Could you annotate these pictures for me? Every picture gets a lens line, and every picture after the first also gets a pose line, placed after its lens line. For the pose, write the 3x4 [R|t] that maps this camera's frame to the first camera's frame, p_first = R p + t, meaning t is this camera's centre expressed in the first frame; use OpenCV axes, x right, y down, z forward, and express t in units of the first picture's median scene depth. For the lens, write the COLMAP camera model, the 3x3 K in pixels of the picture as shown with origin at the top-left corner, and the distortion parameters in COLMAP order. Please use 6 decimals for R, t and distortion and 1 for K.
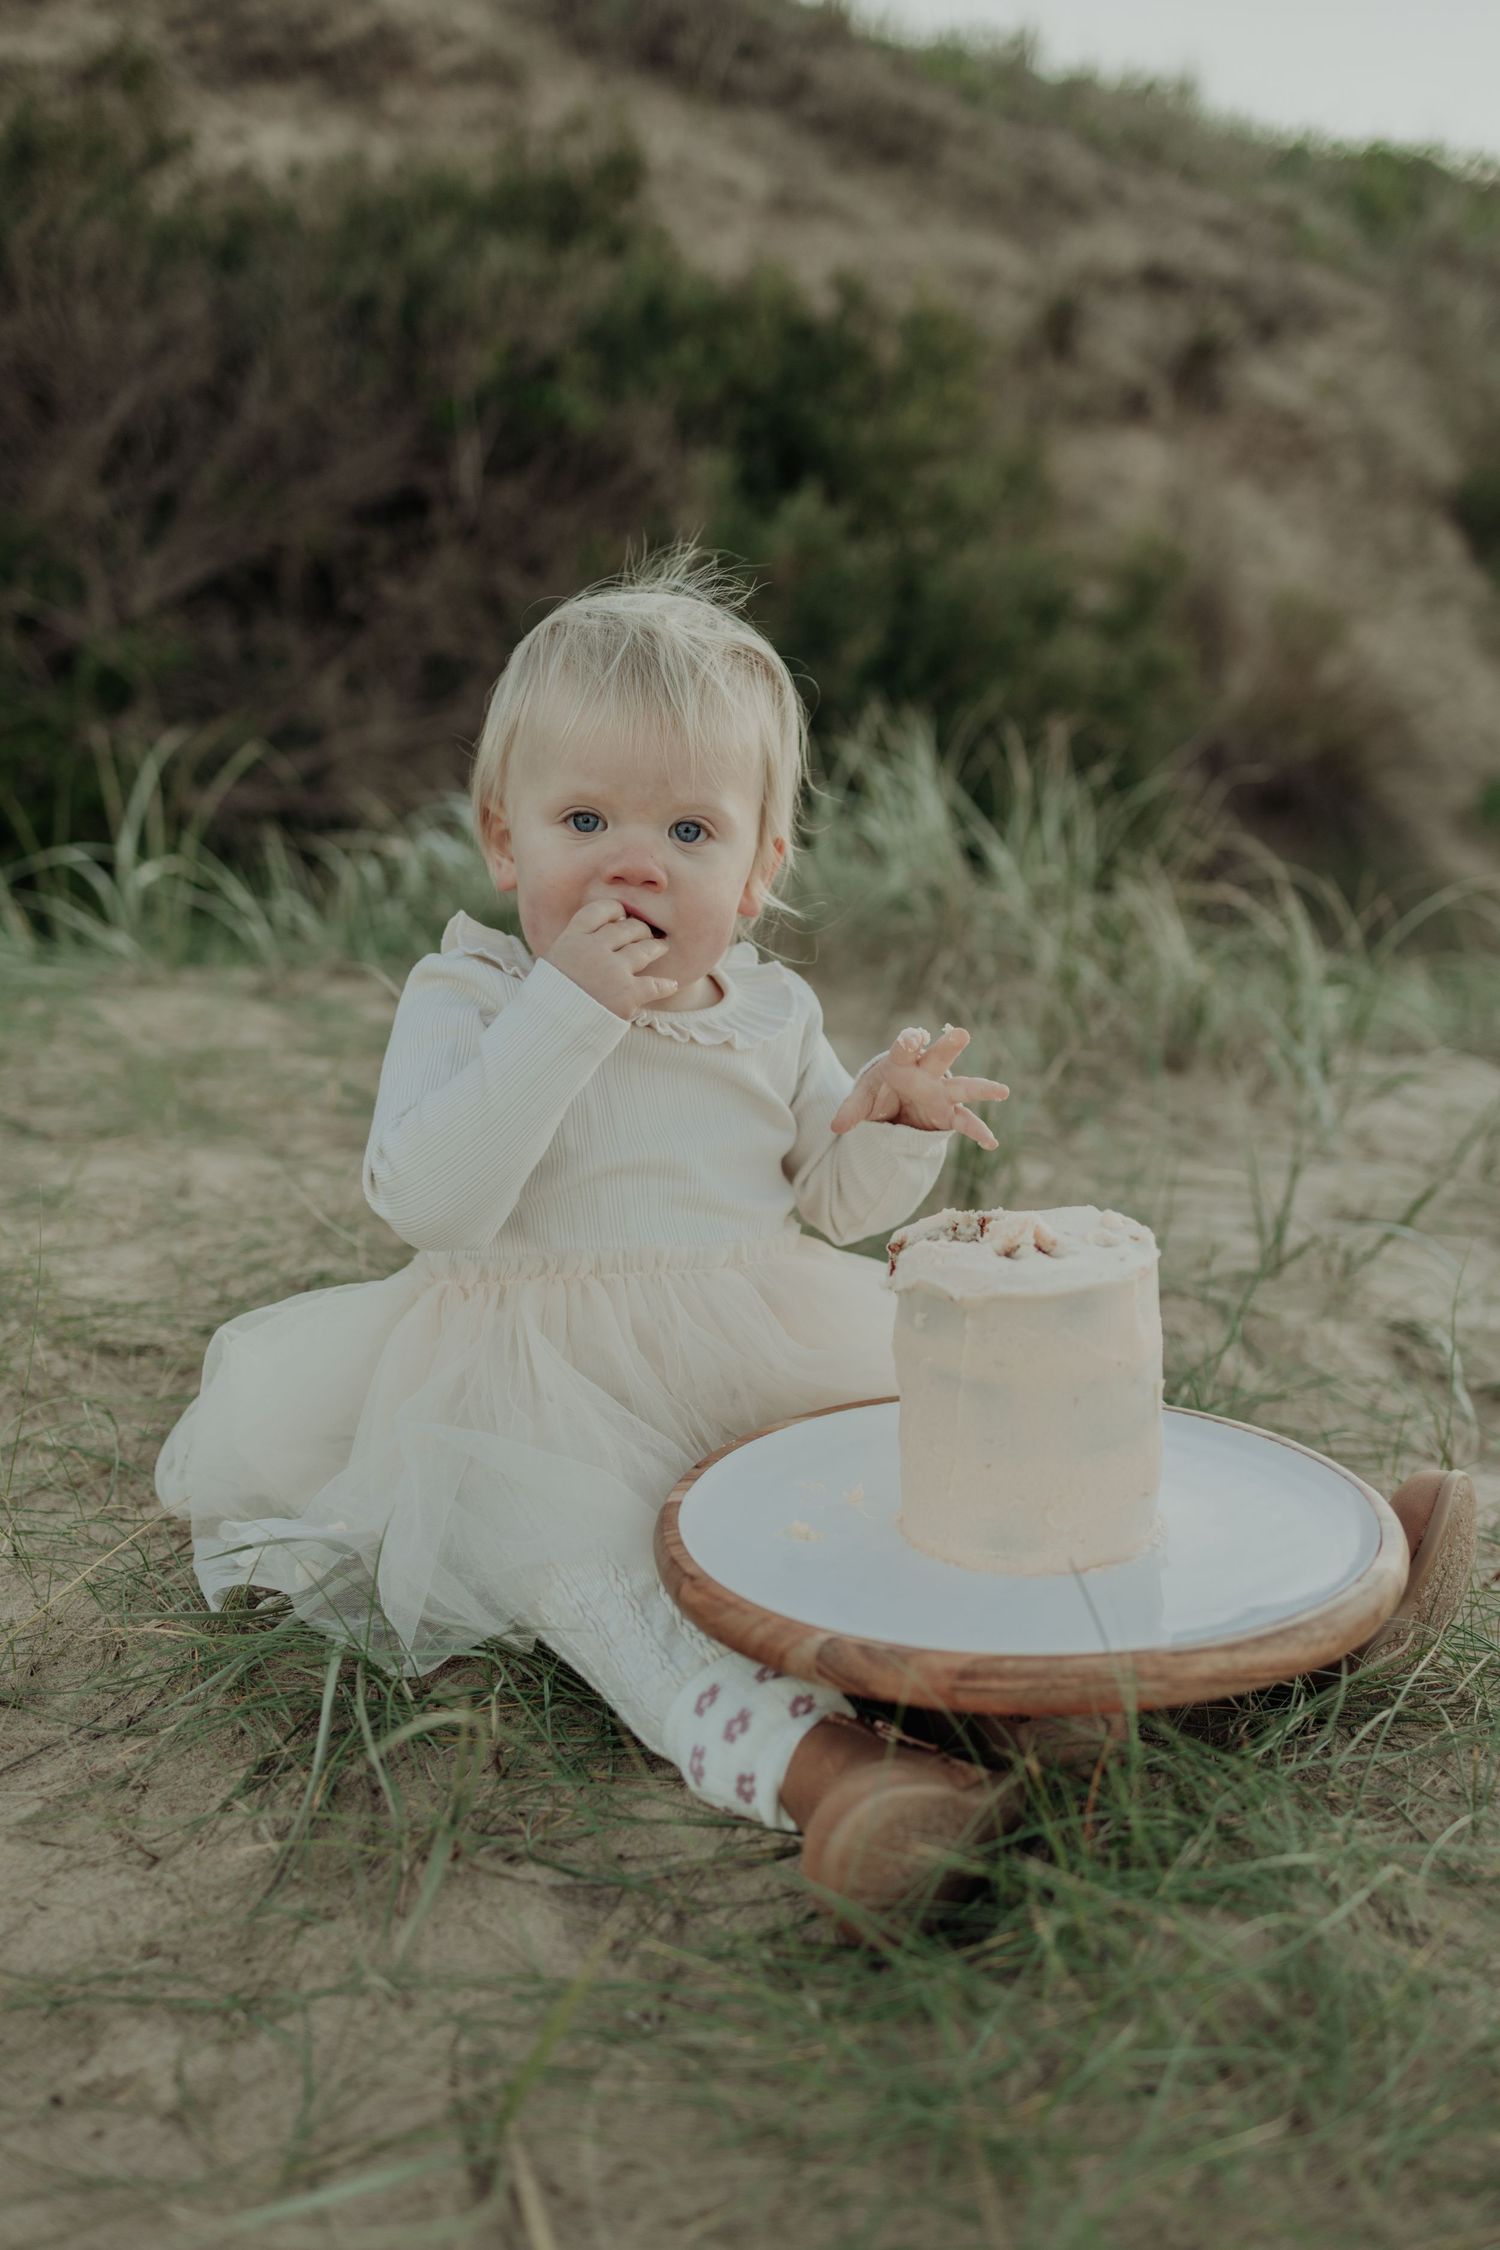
lens RADIAL K [[2266.1, 0, 749.7], [0, 2266.1, 1134.3], [0, 0, 1]] dist [0.002999, 0.000000]
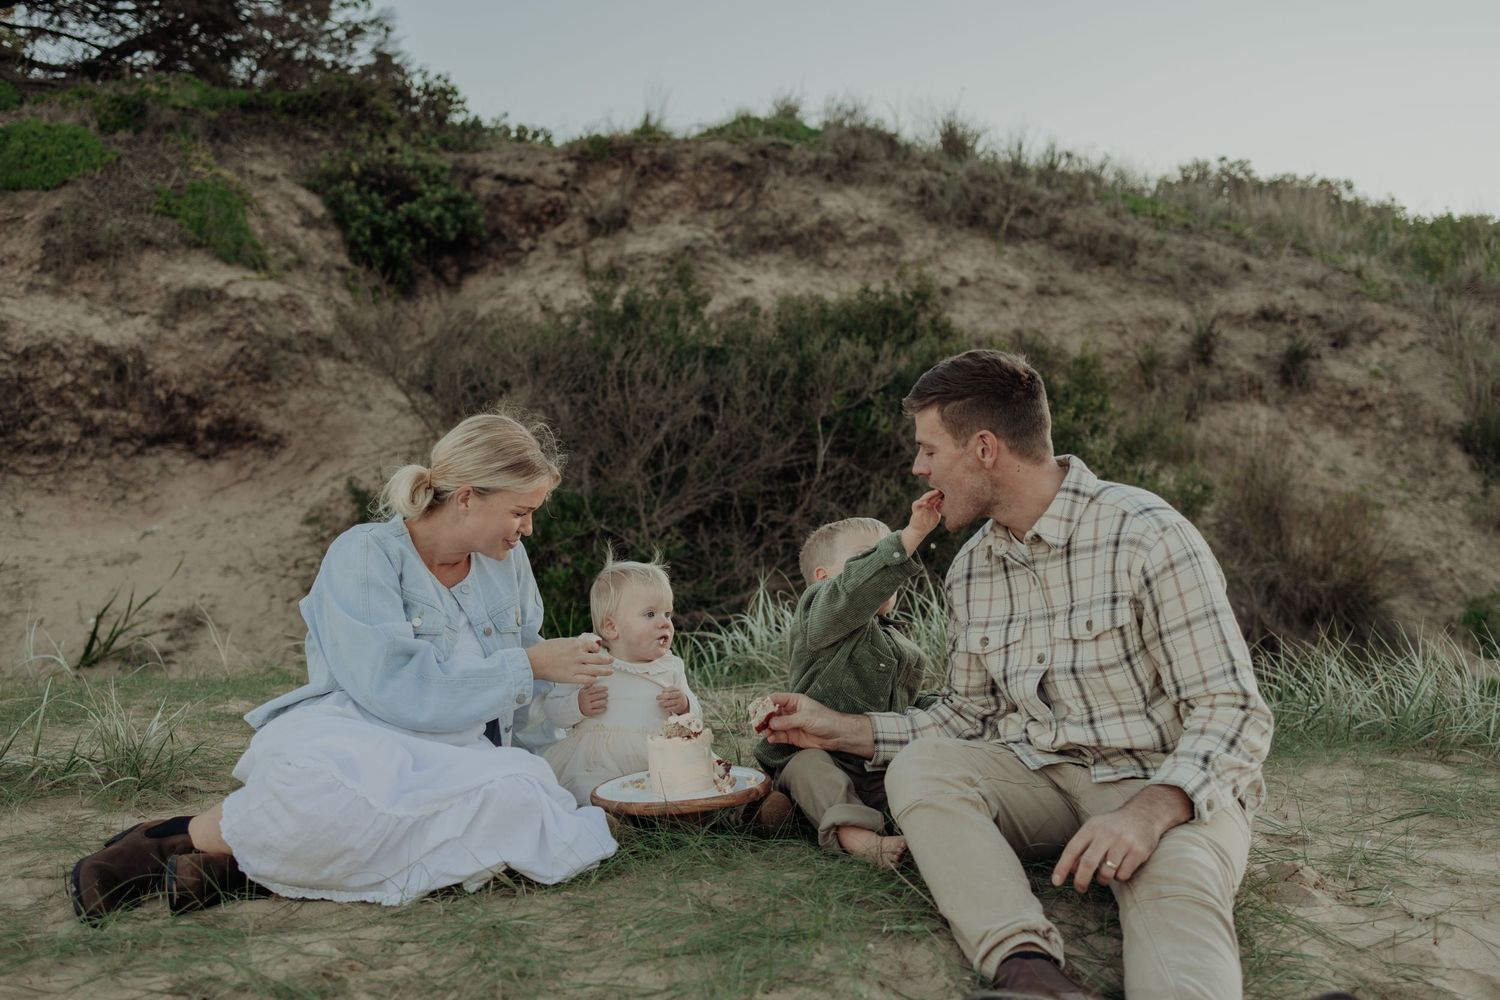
lens RADIAL K [[1510.8, 0, 736.3], [0, 1510.8, 497.8], [0, 0, 1]] dist [0.002999, 0.000000]
pose [[0.963827, -0.029469, -0.264895, 0.344174], [-0.031414, 0.974382, -0.222696, 0.099210], [0.264671, 0.222962, 0.938209, -0.592458]]
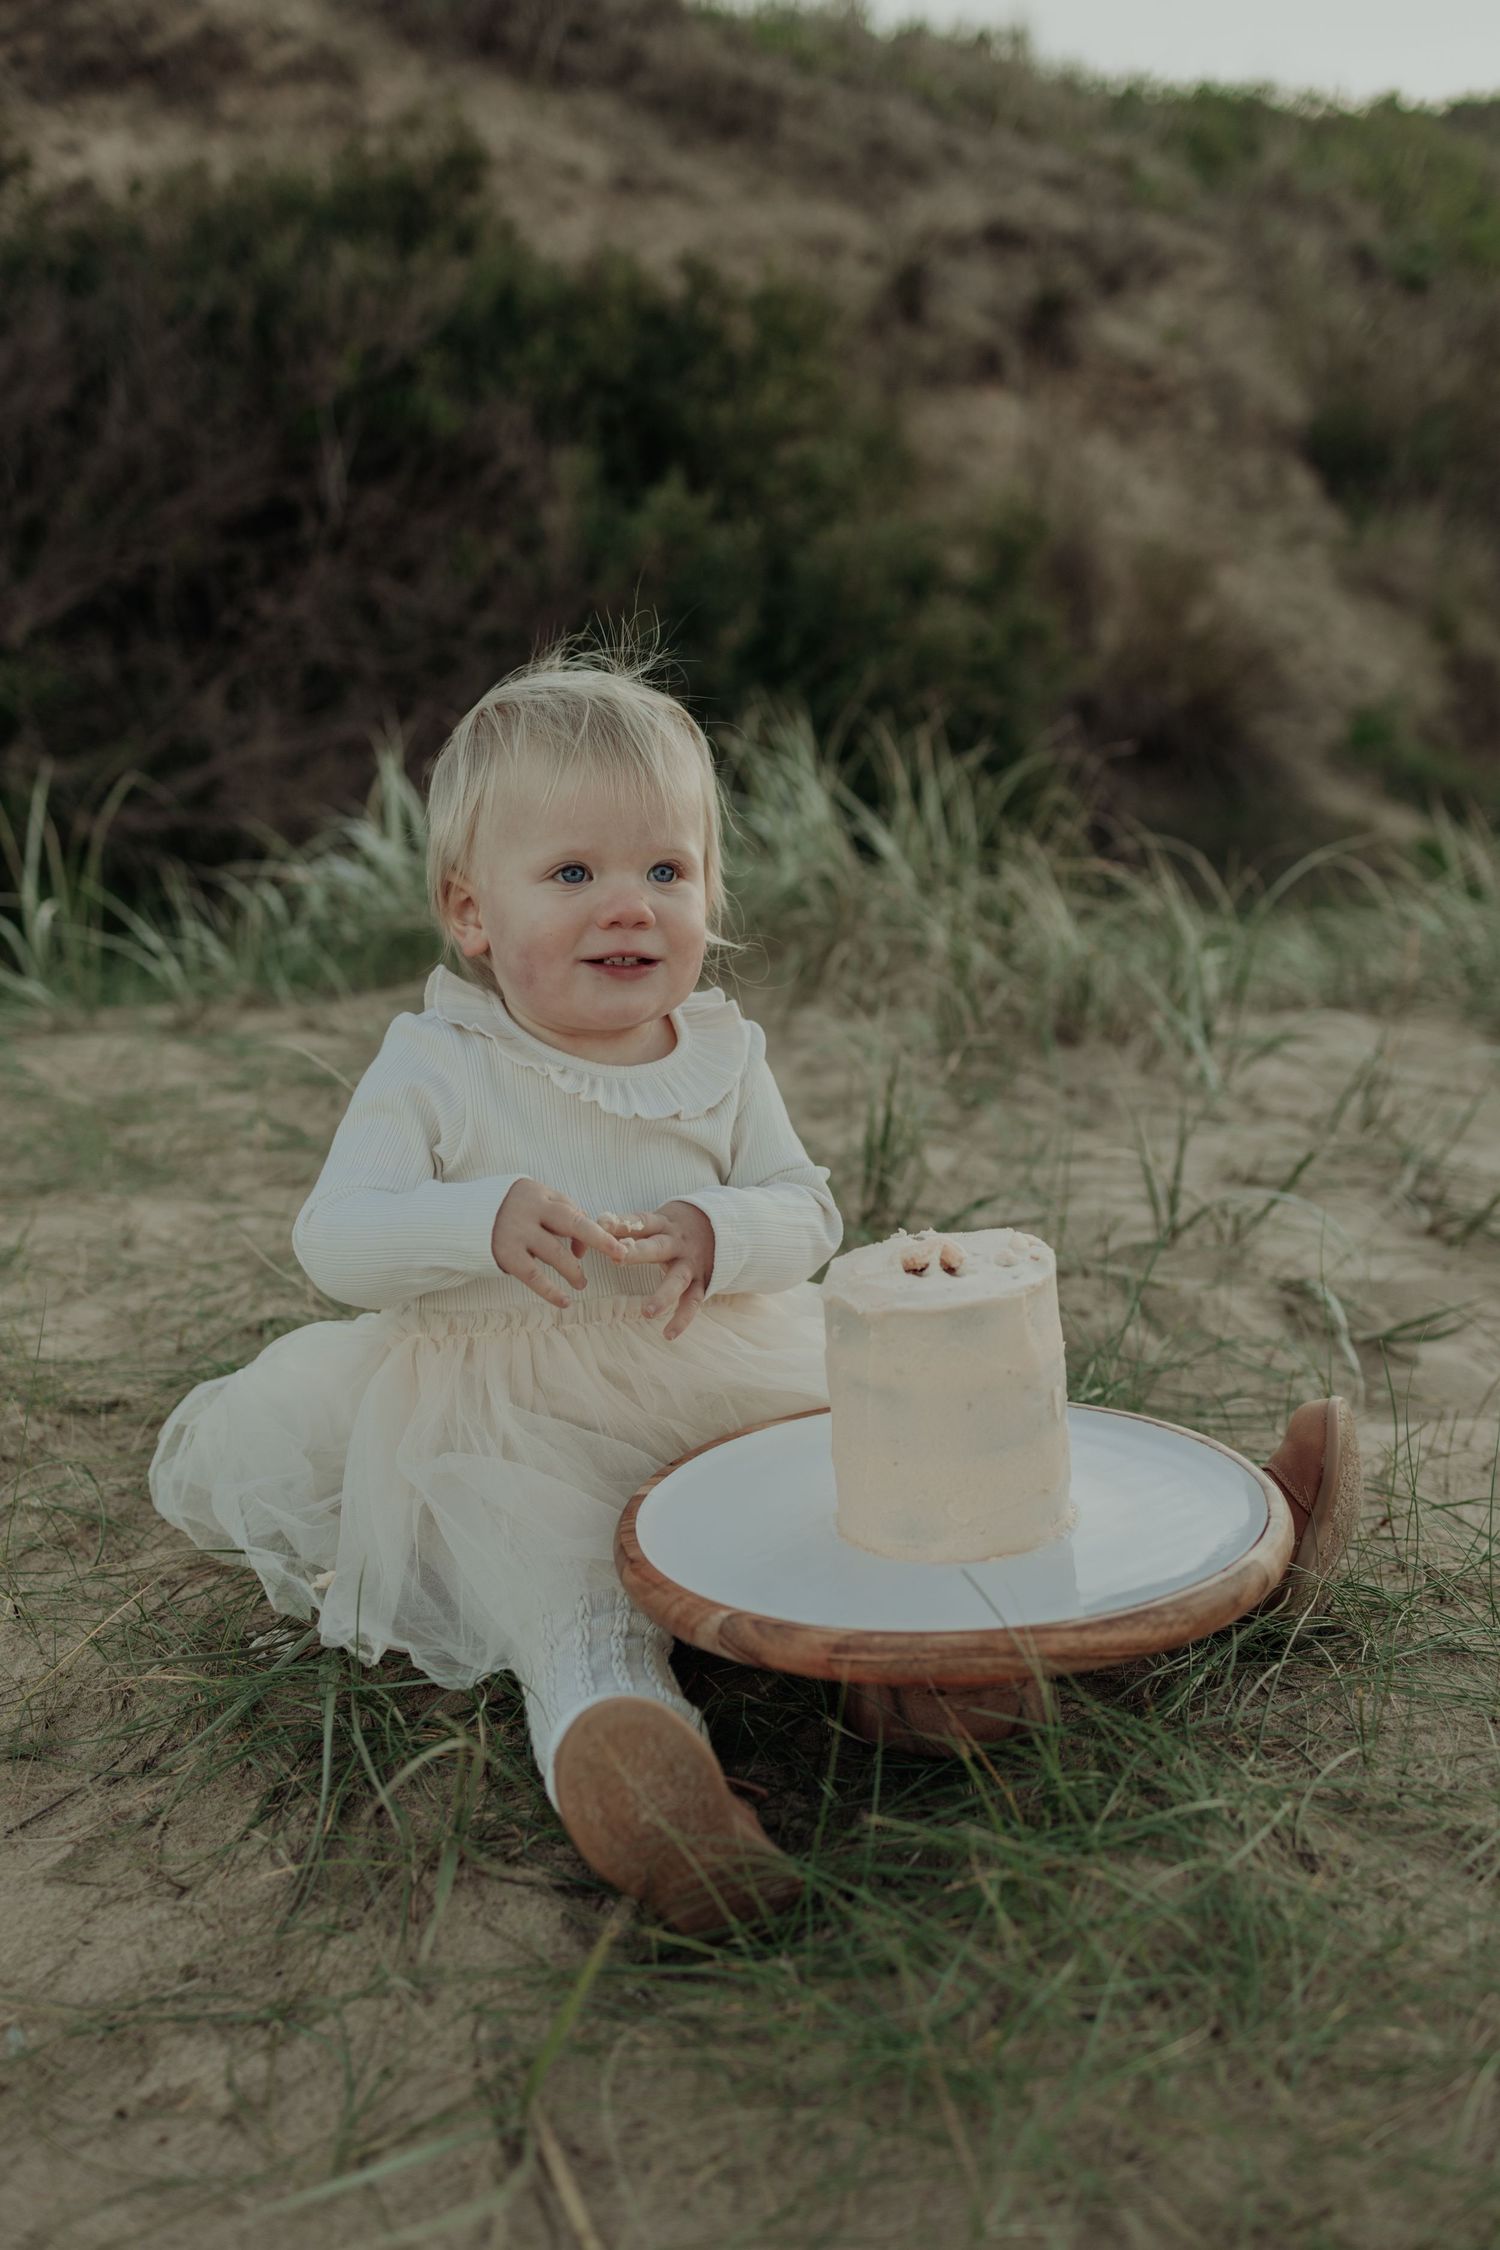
lens RADIAL K [[2266.1, 0, 753.1], [0, 2266.1, 1127.3], [0, 0, 1]] dist [0.002999, 0.000000]
pose [[0.996483, -0.073228, 0.040733, -0.001791], [0.072711, 0.997254, 0.014050, -0.014787], [-0.041650, -0.011039, 0.999071, -0.035314]]
